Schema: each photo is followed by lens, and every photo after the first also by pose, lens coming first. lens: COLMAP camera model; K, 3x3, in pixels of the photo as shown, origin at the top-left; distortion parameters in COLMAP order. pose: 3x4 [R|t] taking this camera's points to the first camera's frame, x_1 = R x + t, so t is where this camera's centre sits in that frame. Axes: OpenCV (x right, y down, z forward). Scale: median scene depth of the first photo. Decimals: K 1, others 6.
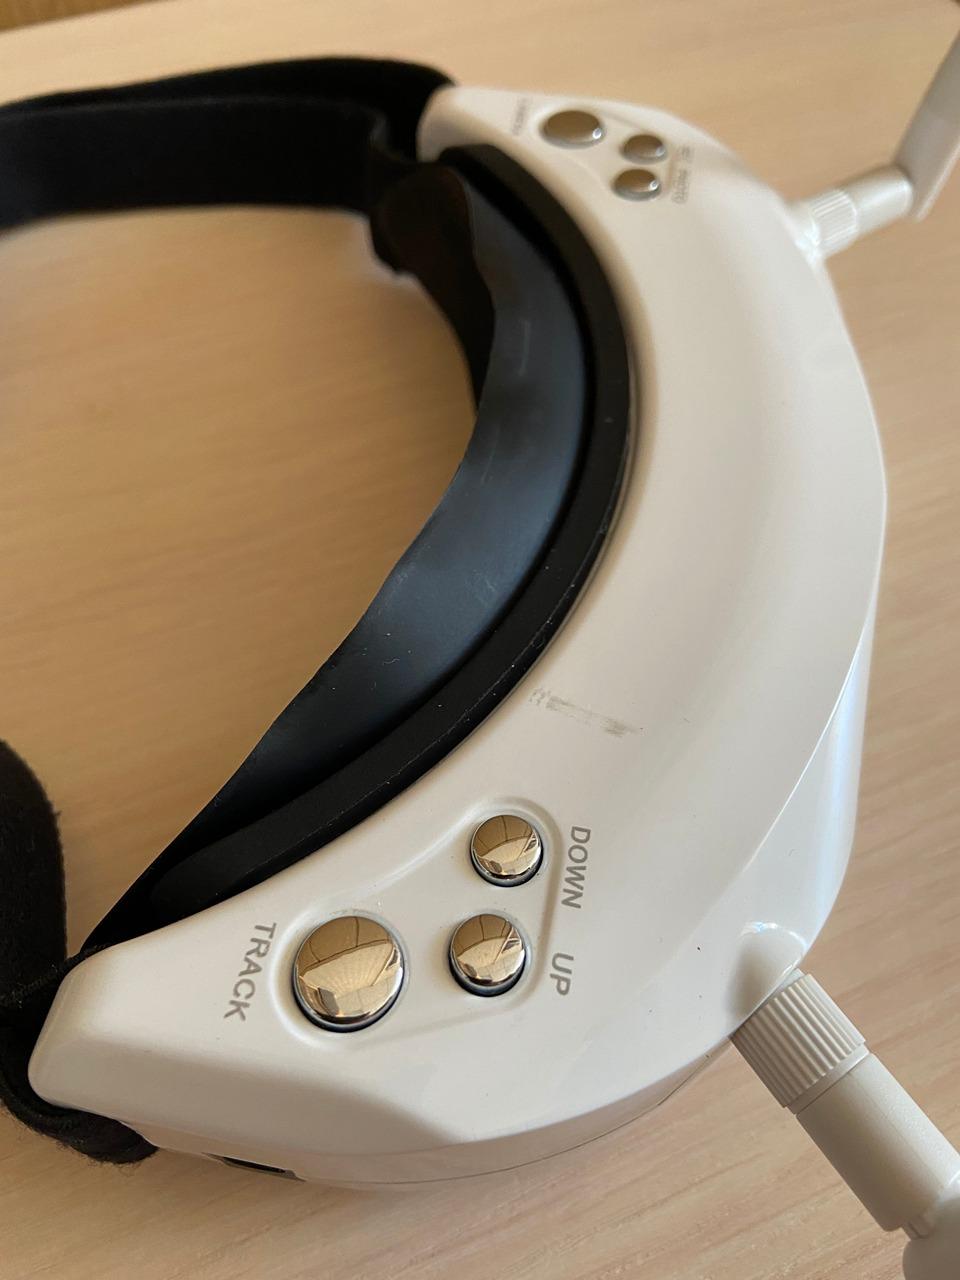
lens RADIAL K [[1009.8, 0, 475.0], [0, 1009.8, 639.6], [0, 0, 1]] dist [0.051839, -0.098233]
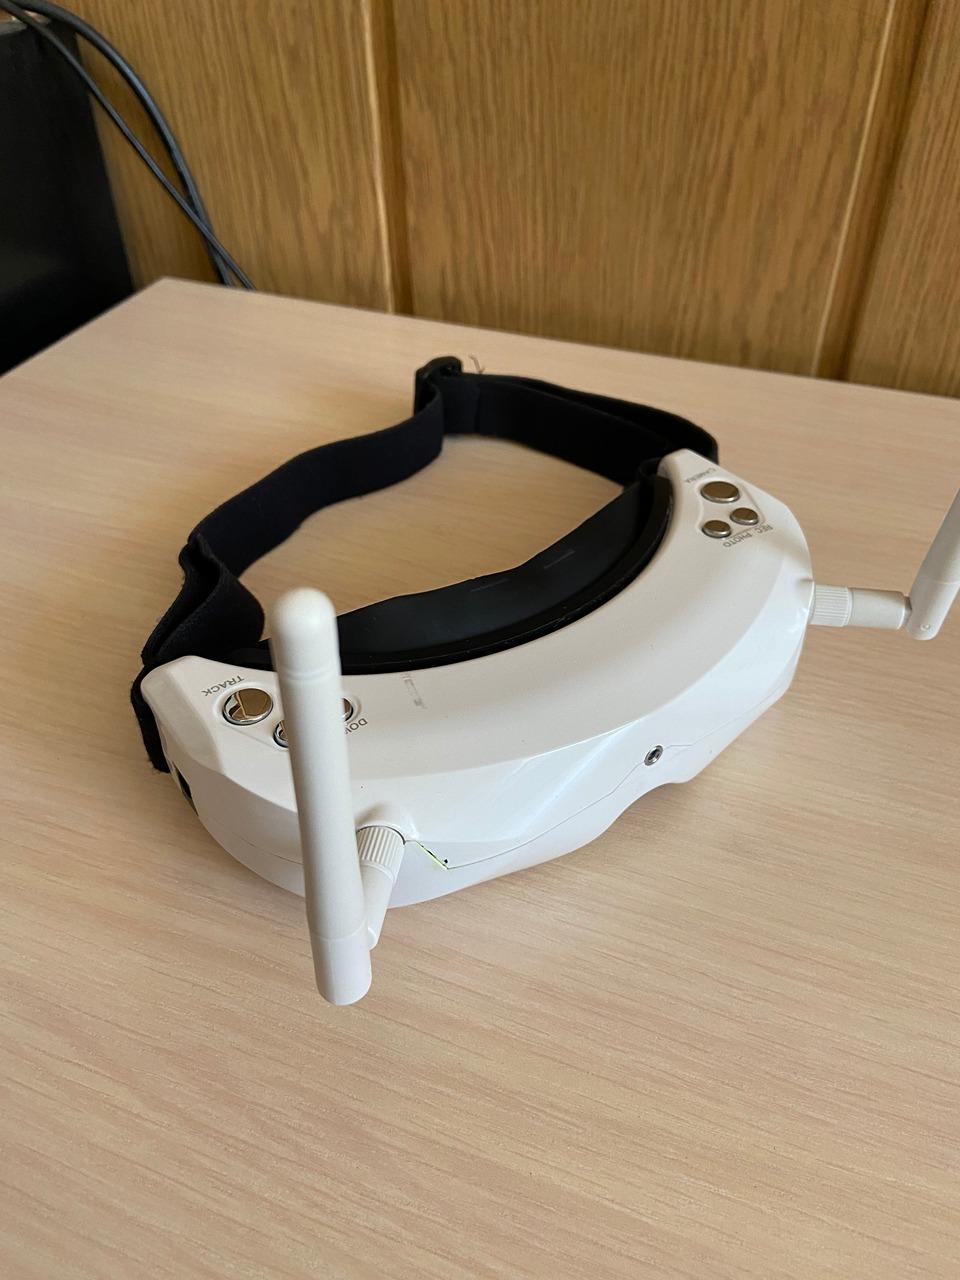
lens RADIAL K [[1009.8, 0, 479.9], [0, 1009.8, 639.5], [0, 0, 1]] dist [0.051839, -0.098233]
pose [[0.729878, 0.458278, -0.507208, 0.798959], [-0.572809, 0.814958, -0.087940, 0.061699], [0.373052, 0.354718, 0.857326, -0.486900]]
